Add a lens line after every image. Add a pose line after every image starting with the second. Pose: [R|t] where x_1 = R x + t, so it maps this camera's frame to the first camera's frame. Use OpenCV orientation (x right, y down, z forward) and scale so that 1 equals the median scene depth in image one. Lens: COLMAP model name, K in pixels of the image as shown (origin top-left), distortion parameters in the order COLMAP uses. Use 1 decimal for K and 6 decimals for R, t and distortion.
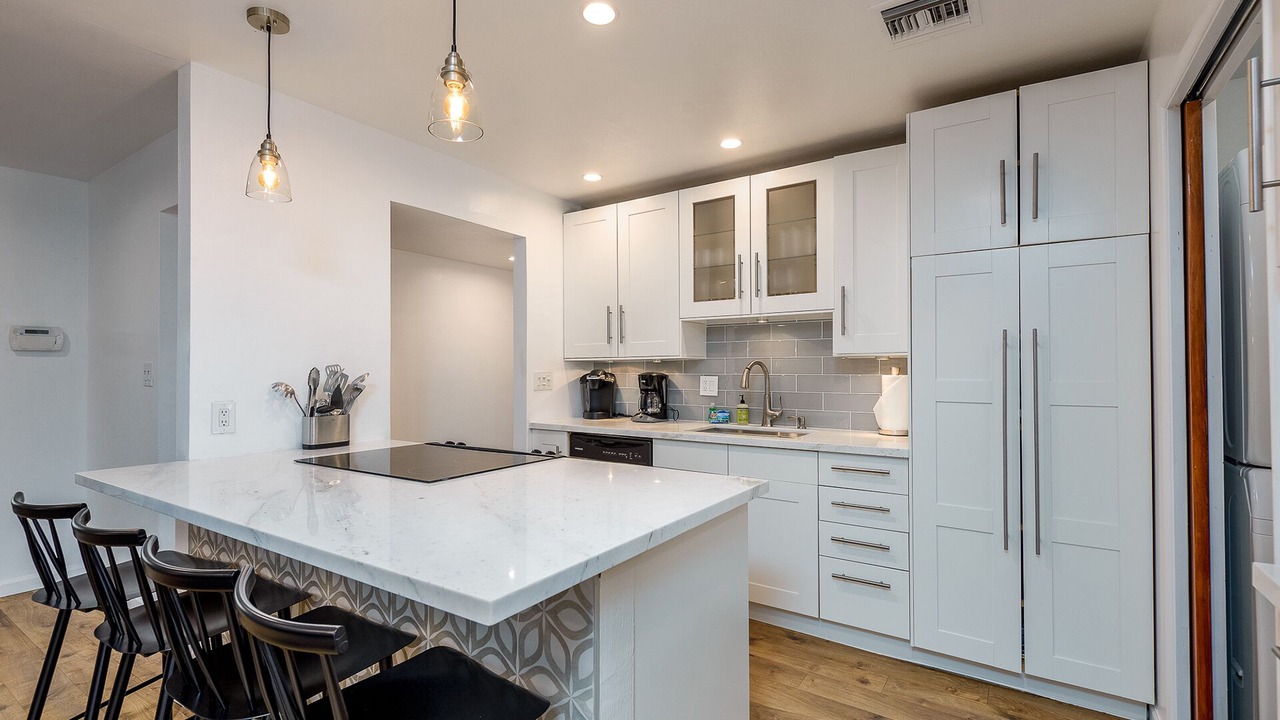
lens RADIAL K [[583.3, 0, 636.1], [0, 583.3, 359.7], [0, 0, 1]] dist [0.019059, -0.007162]
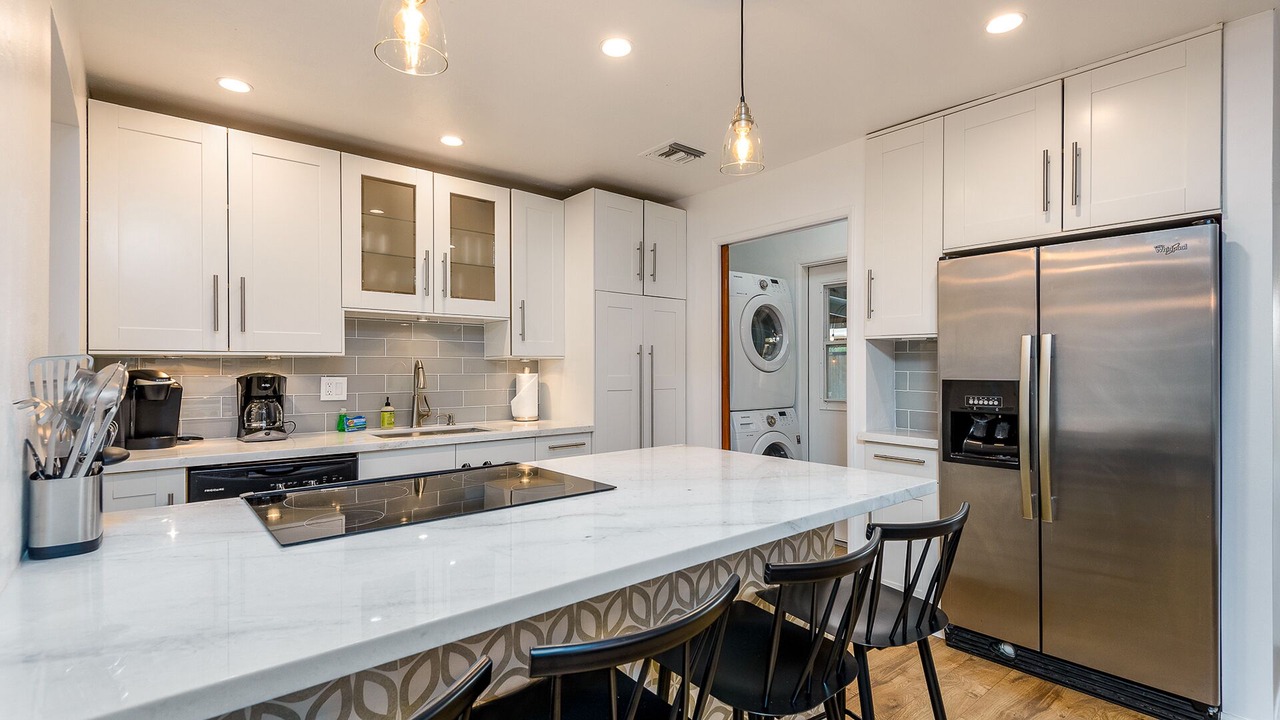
lens RADIAL K [[583.3, 0, 656.9], [0, 583.3, 367.8], [0, 0, 1]] dist [0.019059, -0.007162]
pose [[0.259063, 0.005639, 0.965844, -0.633496], [-0.013927, 0.999901, -0.002103, 0.010826], [-0.965760, -0.012906, 0.259116, 0.360987]]
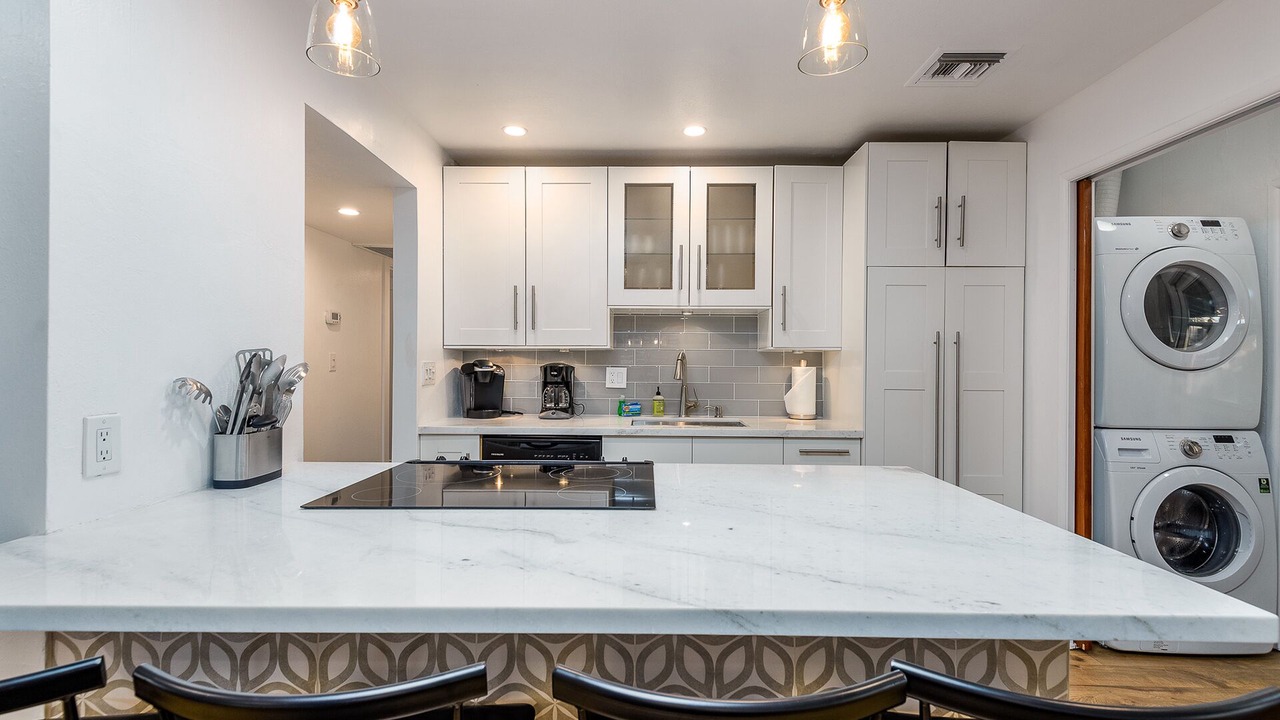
lens RADIAL K [[583.3, 0, 640.0], [0, 583.3, 362.4], [0, 0, 1]] dist [0.019059, -0.007162]
pose [[0.833141, 0.006897, 0.553017, -0.408275], [-0.018310, 0.999718, 0.015117, 0.005027], [-0.552757, -0.022721, 0.833033, 0.202461]]
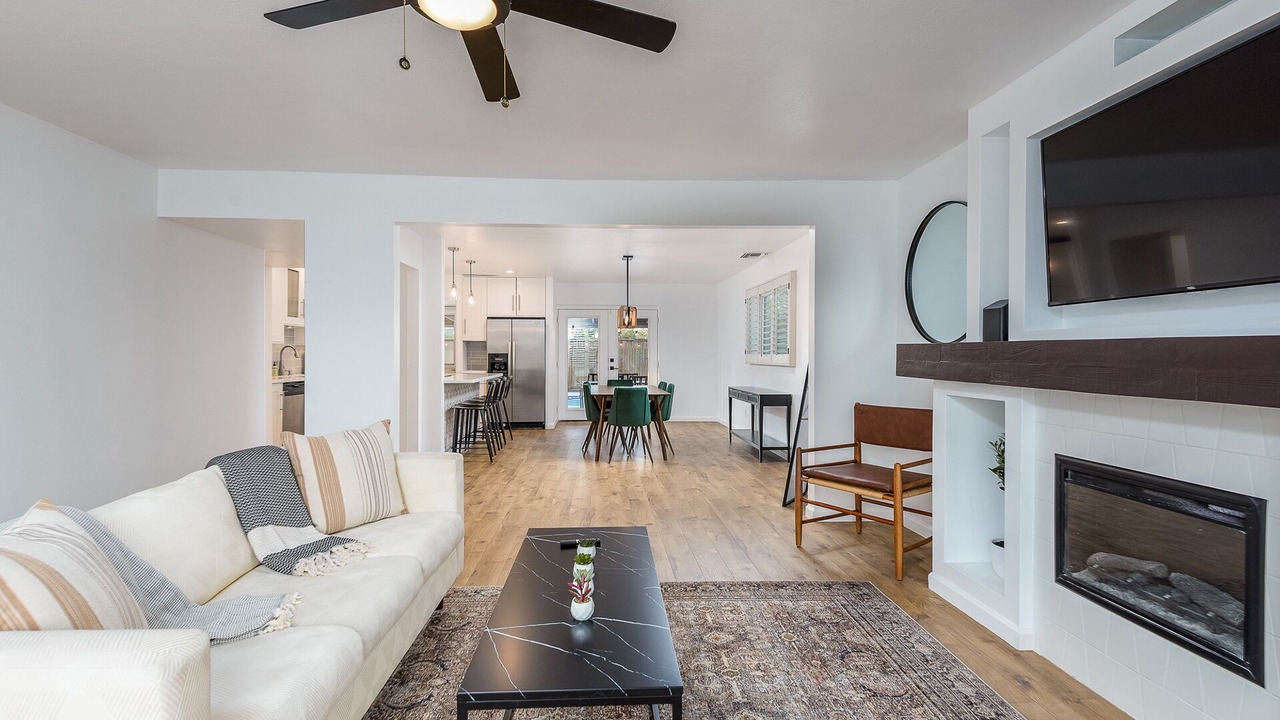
lens RADIAL K [[583.3, 0, 637.8], [0, 583.3, 361.8], [0, 0, 1]] dist [0.019059, -0.007162]
pose [[-0.610400, -0.009164, 0.792040, -2.372621], [-0.011249, 0.999933, 0.002900, 0.042457], [-0.792013, -0.007139, -0.610462, 1.311477]]
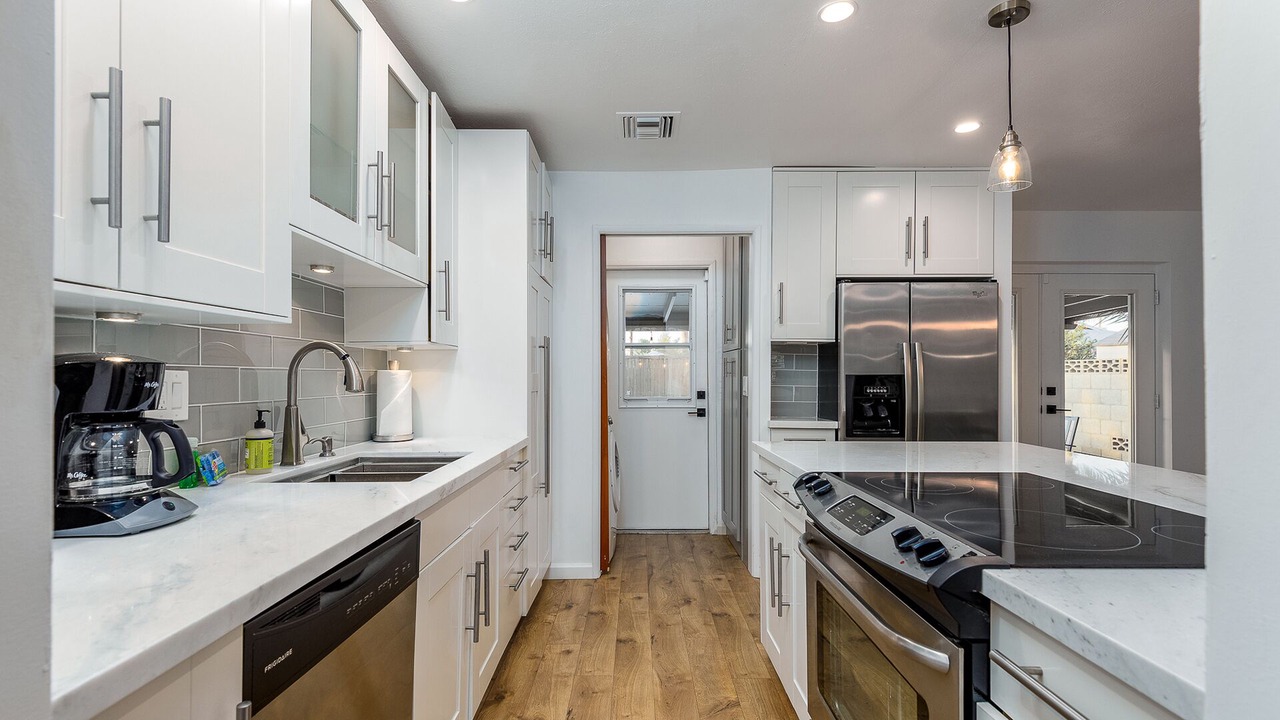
lens RADIAL K [[583.3, 0, 643.3], [0, 583.3, 367.9], [0, 0, 1]] dist [0.019059, -0.007162]
pose [[-0.554476, 0.018501, 0.831994, -0.408885], [-0.008890, 0.999564, -0.028152, 0.038439], [-0.832152, -0.023006, -0.554070, 1.051012]]
